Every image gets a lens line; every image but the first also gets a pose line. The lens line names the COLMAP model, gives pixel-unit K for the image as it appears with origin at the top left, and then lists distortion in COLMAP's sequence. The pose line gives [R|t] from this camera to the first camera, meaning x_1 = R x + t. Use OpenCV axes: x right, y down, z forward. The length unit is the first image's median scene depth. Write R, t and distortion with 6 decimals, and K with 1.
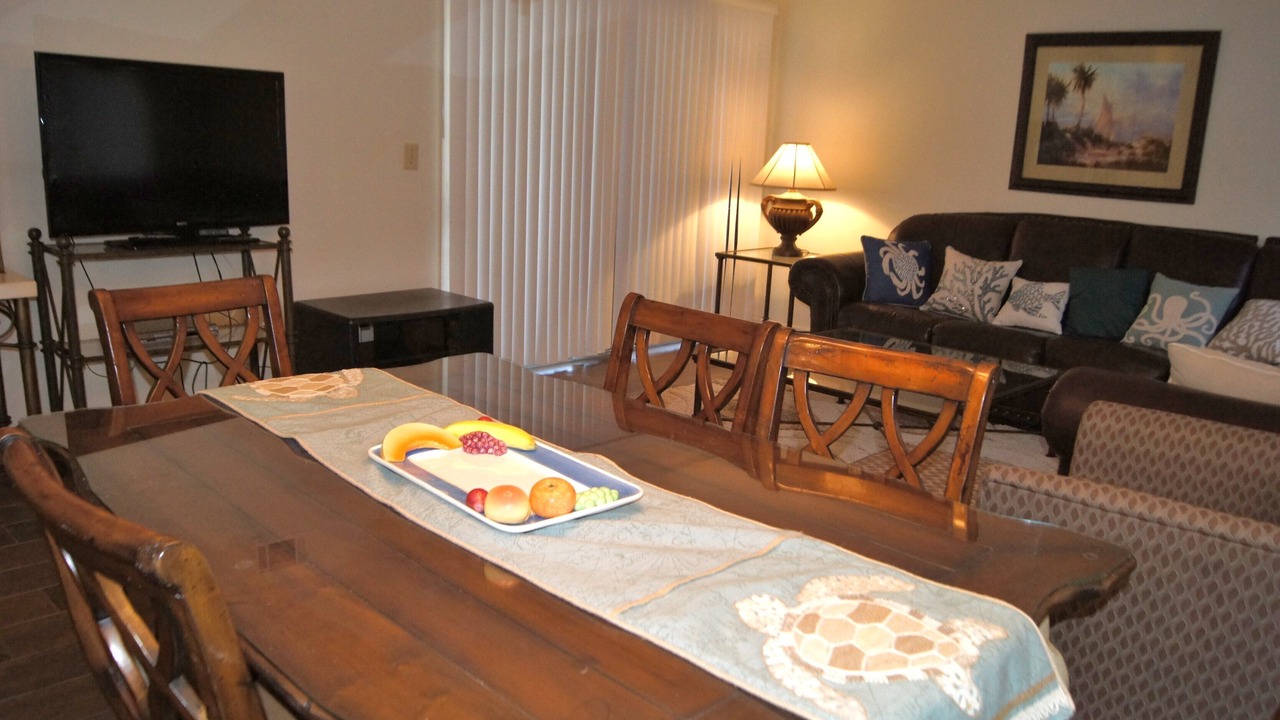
lens RADIAL K [[1005.5, 0, 640.1], [0, 1005.5, 387.6], [0, 0, 1]] dist [-0.041683, 0.000204]
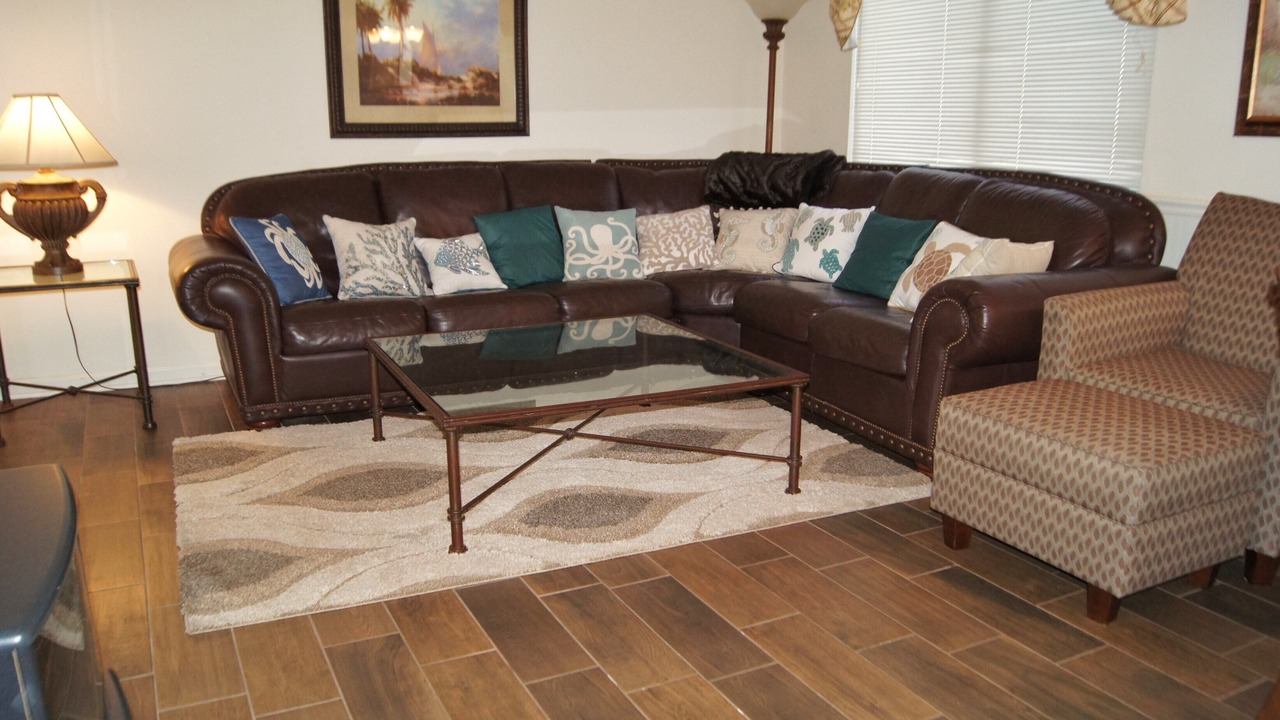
lens RADIAL K [[1005.5, 0, 640.1], [0, 1005.5, 387.6], [0, 0, 1]] dist [-0.041683, 0.000204]
pose [[0.350379, -0.287400, 0.891423, -0.360598], [0.244513, 0.946820, 0.209153, -0.122134], [-0.904128, 0.144681, 0.402019, 0.501334]]
